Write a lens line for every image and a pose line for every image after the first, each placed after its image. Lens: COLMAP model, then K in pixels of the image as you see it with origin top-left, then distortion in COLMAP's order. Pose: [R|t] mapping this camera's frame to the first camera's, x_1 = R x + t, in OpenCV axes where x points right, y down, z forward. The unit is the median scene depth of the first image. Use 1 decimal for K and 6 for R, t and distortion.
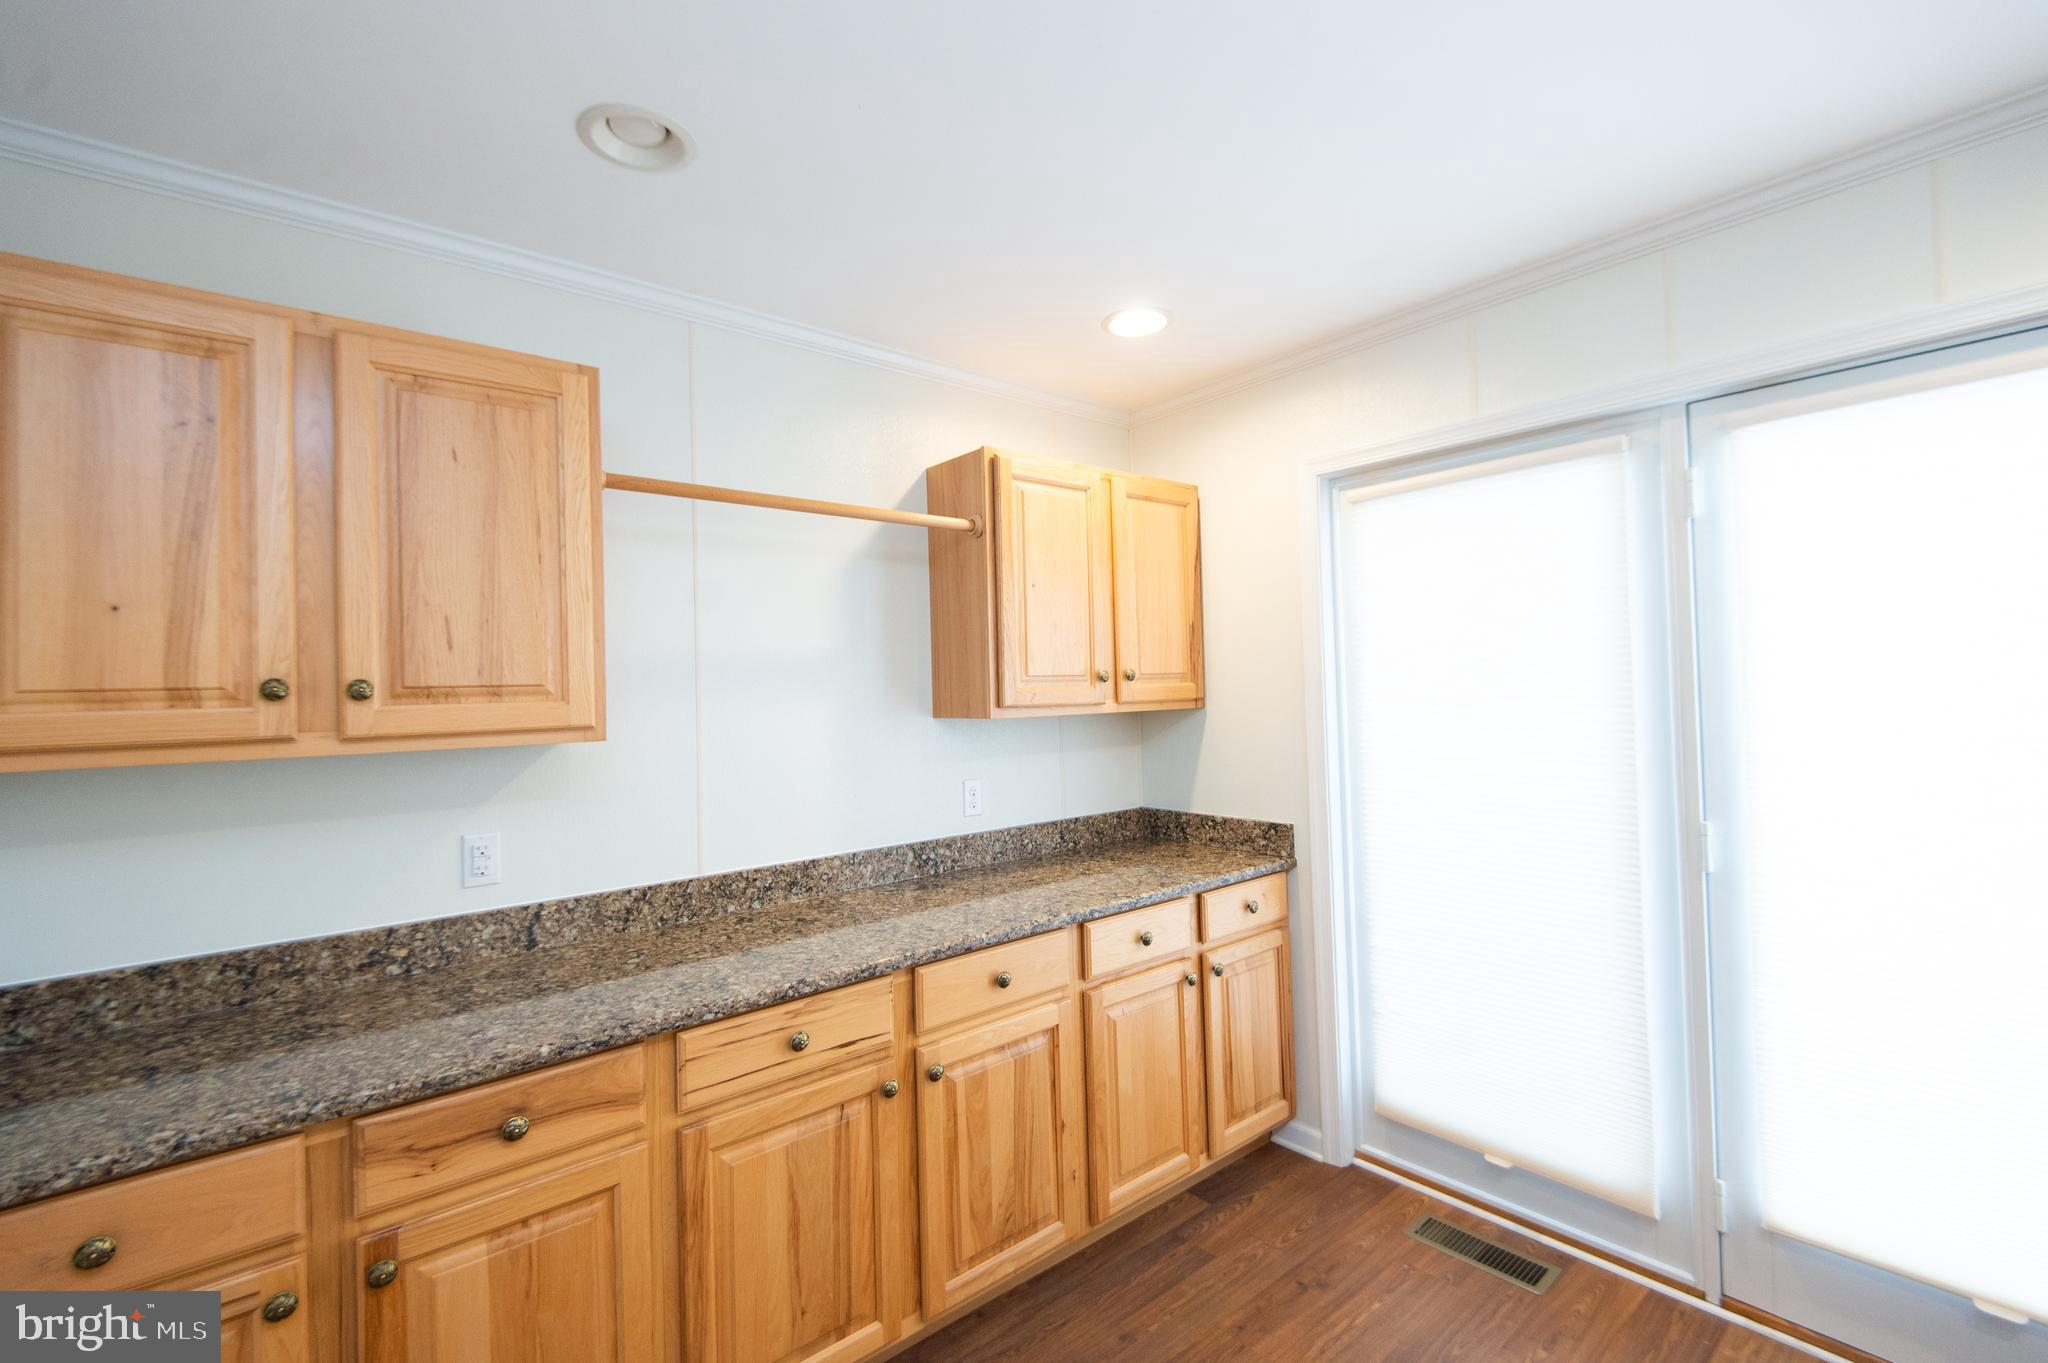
lens RADIAL K [[897.3, 0, 1032.4], [0, 897.3, 677.5], [0, 0, 1]] dist [0.026027, -0.012762]
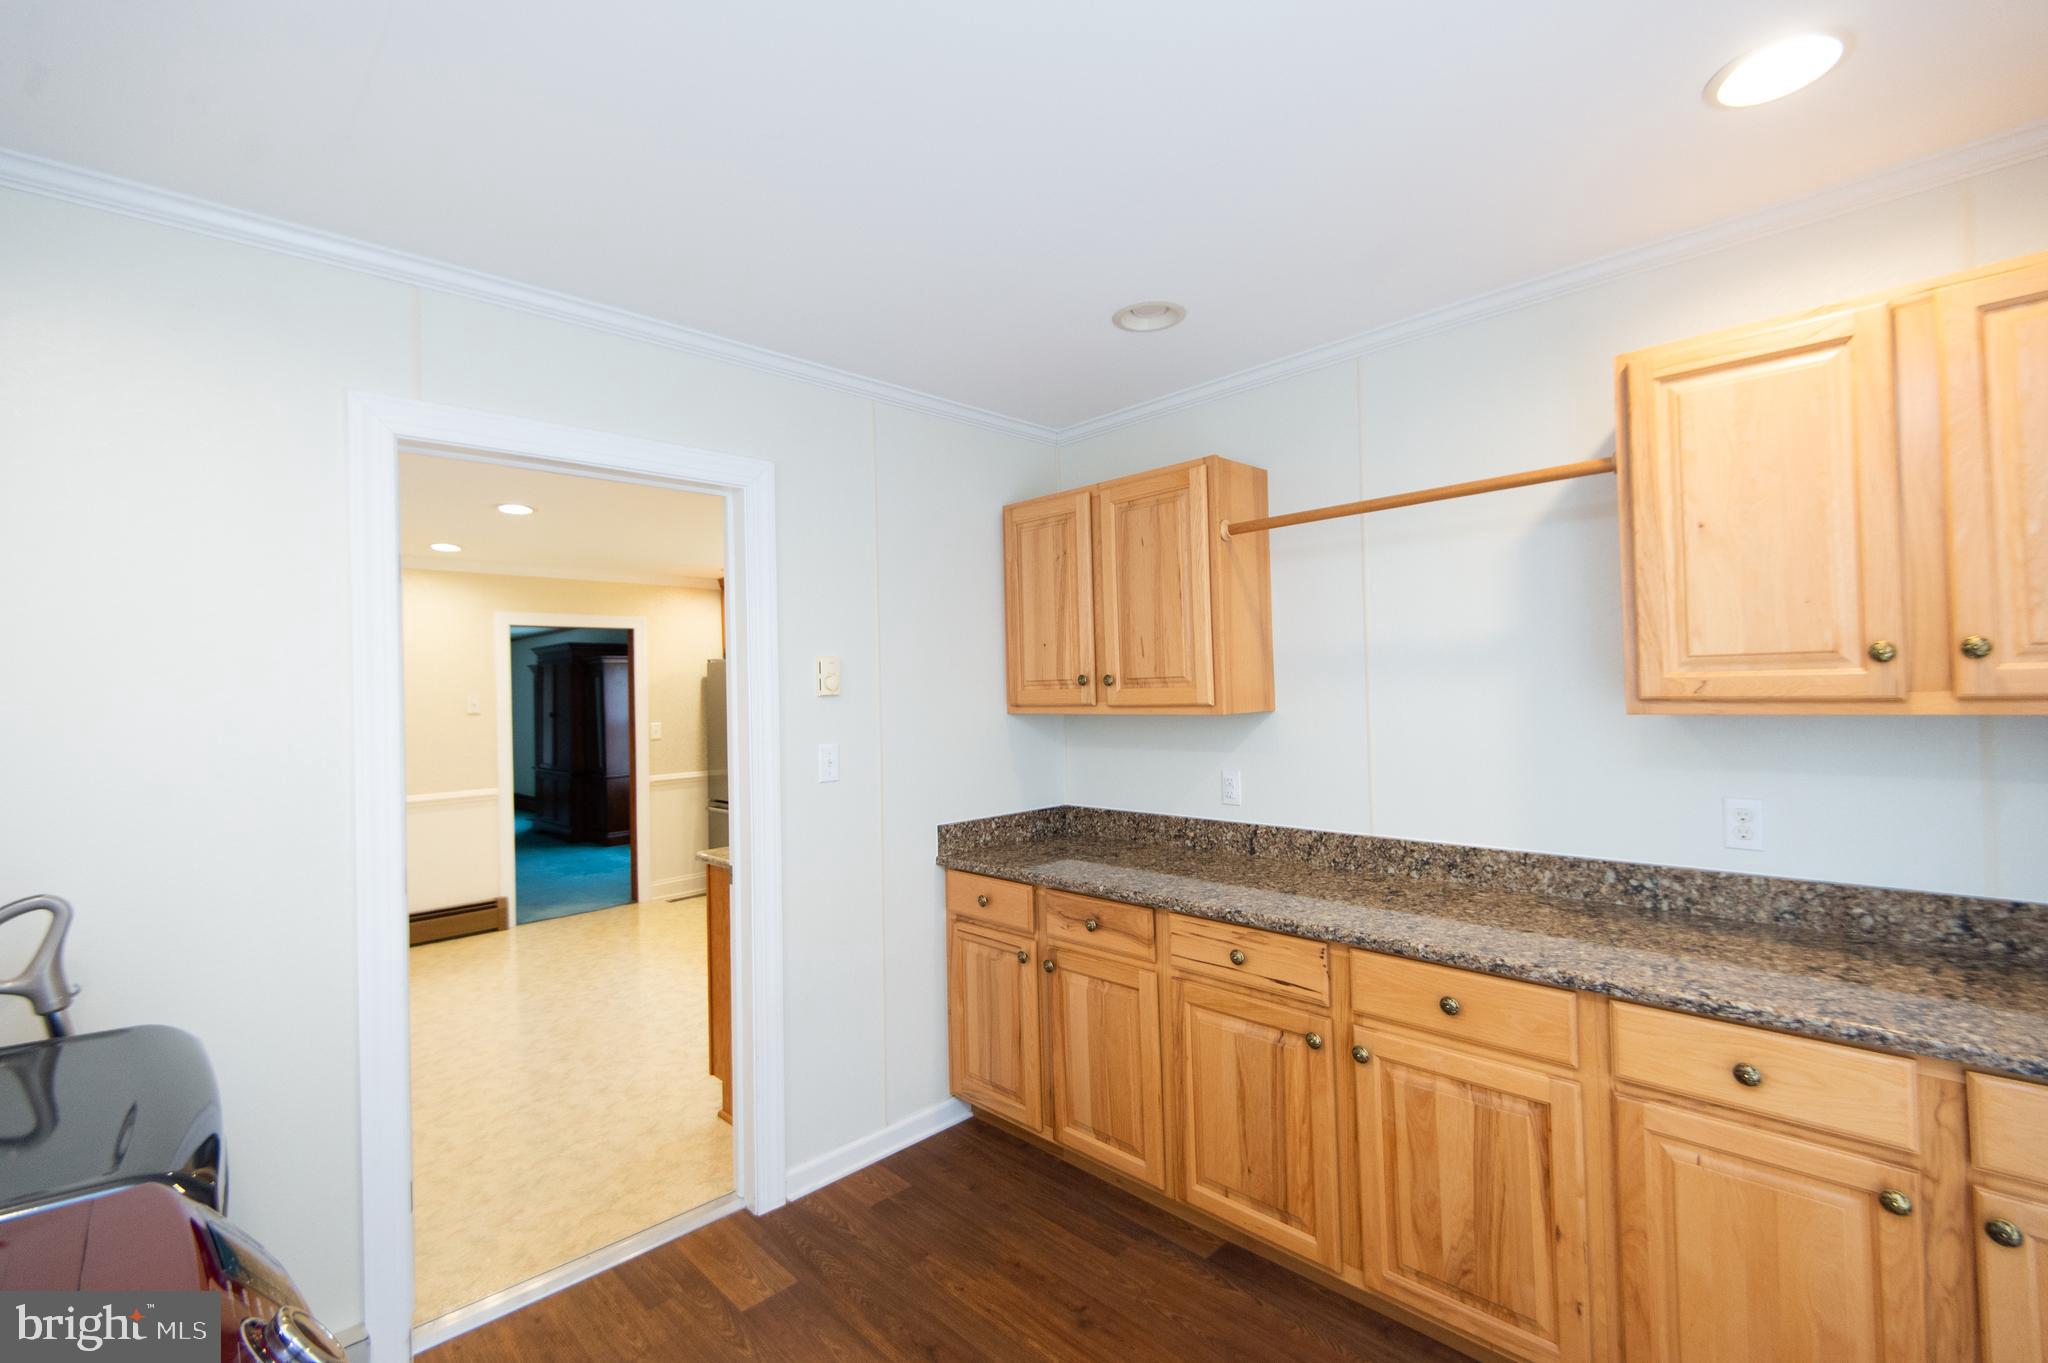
lens RADIAL K [[900.7, 0, 1064.2], [0, 900.7, 676.9], [0, 0, 1]] dist [0.000688, -0.000425]
pose [[0.094713, 0.013674, -0.995411, 0.832473], [0.032497, 0.999330, 0.016820, -0.020514], [0.994974, -0.033941, 0.094205, 0.548835]]
